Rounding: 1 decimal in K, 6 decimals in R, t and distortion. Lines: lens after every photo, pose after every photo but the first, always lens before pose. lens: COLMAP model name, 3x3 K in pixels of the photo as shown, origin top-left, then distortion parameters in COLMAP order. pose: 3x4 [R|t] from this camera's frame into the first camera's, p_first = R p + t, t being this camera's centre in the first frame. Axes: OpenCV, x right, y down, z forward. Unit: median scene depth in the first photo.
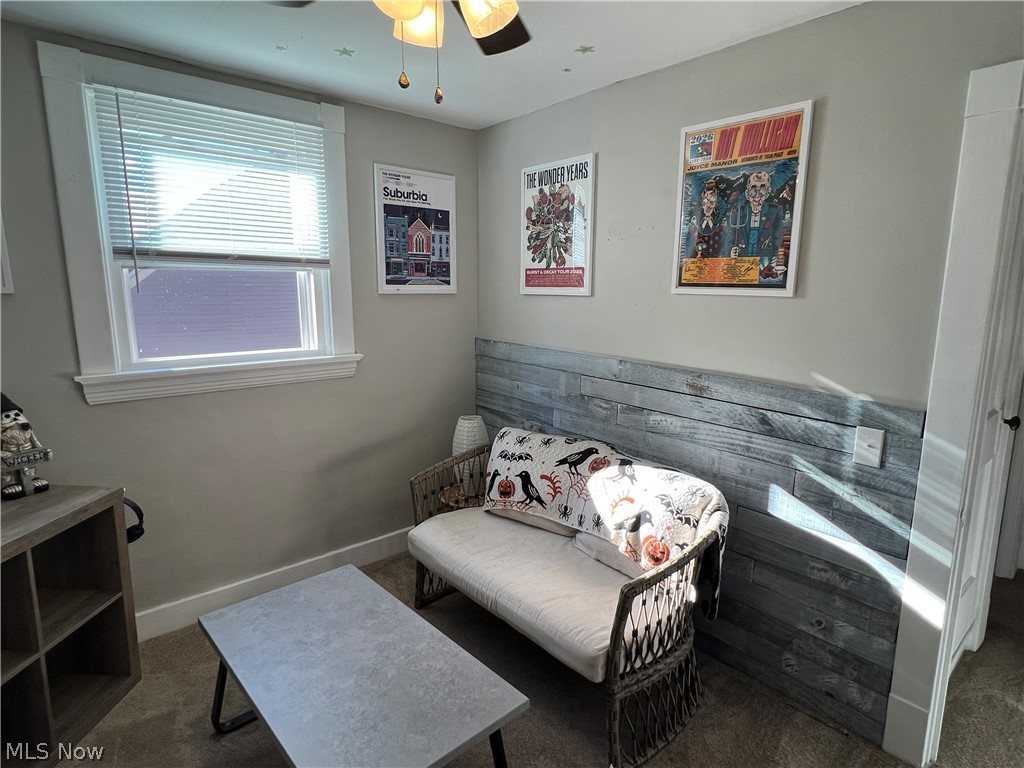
lens RADIAL K [[574.8, 0, 514.3], [0, 574.8, 383.9], [0, 0, 1]] dist [0.000903, -0.000323]
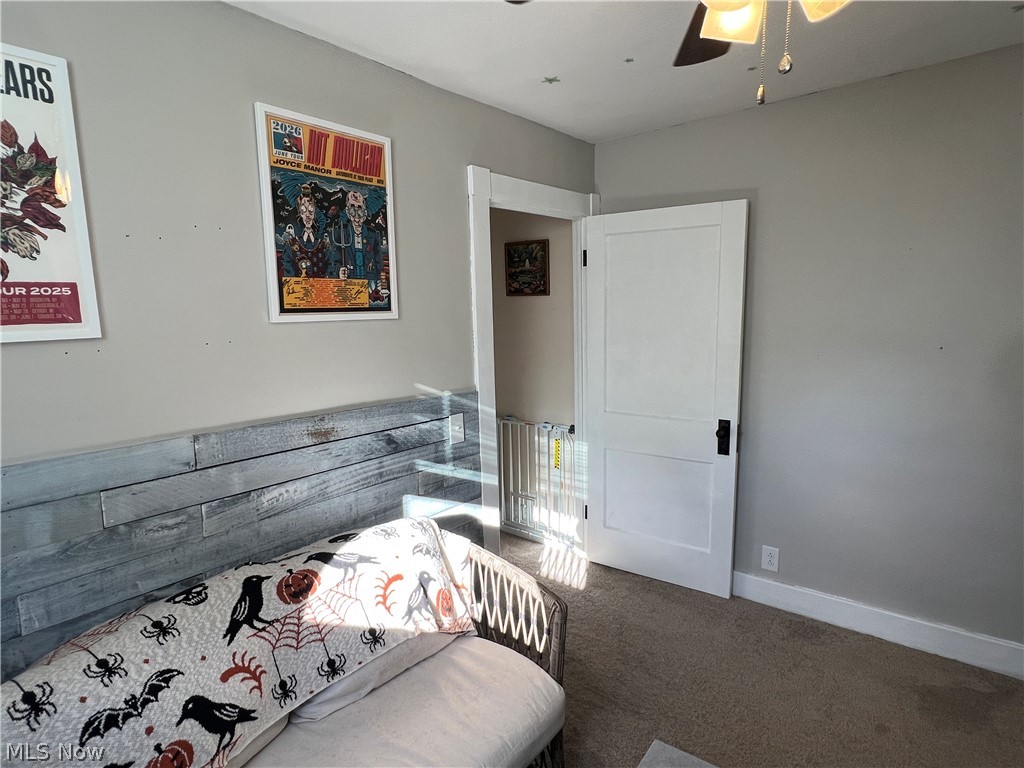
lens RADIAL K [[556.4, 0, 515.0], [0, 556.4, 382.2], [0, 0, 1]] dist [-0.004129, 0.001962]
pose [[-0.180559, -0.141944, 0.973268, -0.531368], [0.189339, 0.966008, 0.176011, -0.162096], [-0.965168, 0.216058, -0.147546, 0.883101]]
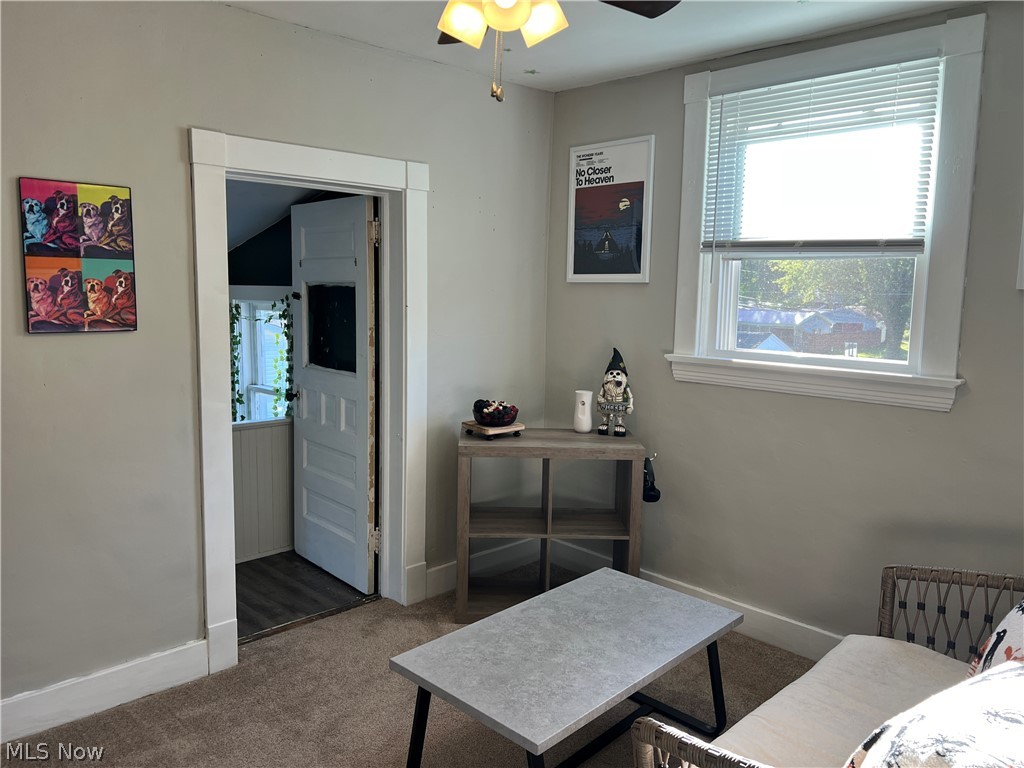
lens RADIAL K [[774.5, 0, 513.4], [0, 774.5, 383.5], [0, 0, 1]] dist [0.027085, -0.007925]
pose [[0.068756, 0.128916, -0.989269, 0.775267], [-0.184074, 0.976230, 0.114423, -0.074306], [0.980505, 0.174231, 0.090852, 0.553572]]
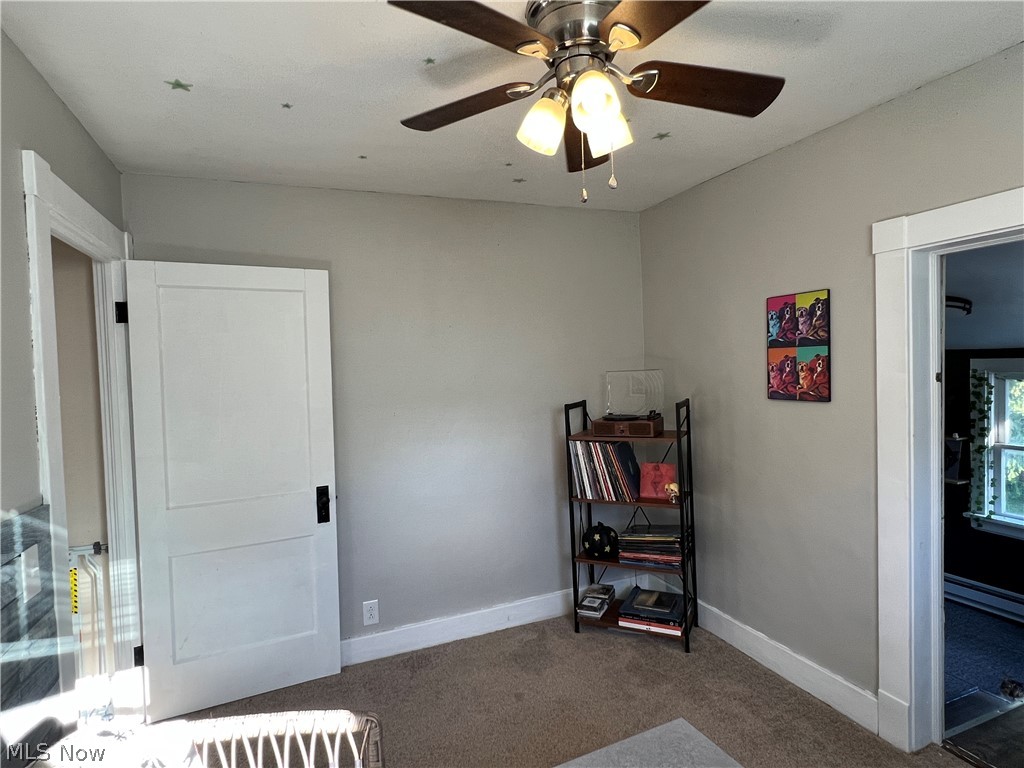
lens RADIAL K [[556.4, 0, 508.3], [0, 556.4, 383.0], [0, 0, 1]] dist [-0.004129, 0.001962]
pose [[-0.947189, 0.016271, 0.320264, -0.196382], [0.081406, 0.978196, 0.191062, -0.194496], [-0.310172, 0.207043, -0.927861, 1.226100]]
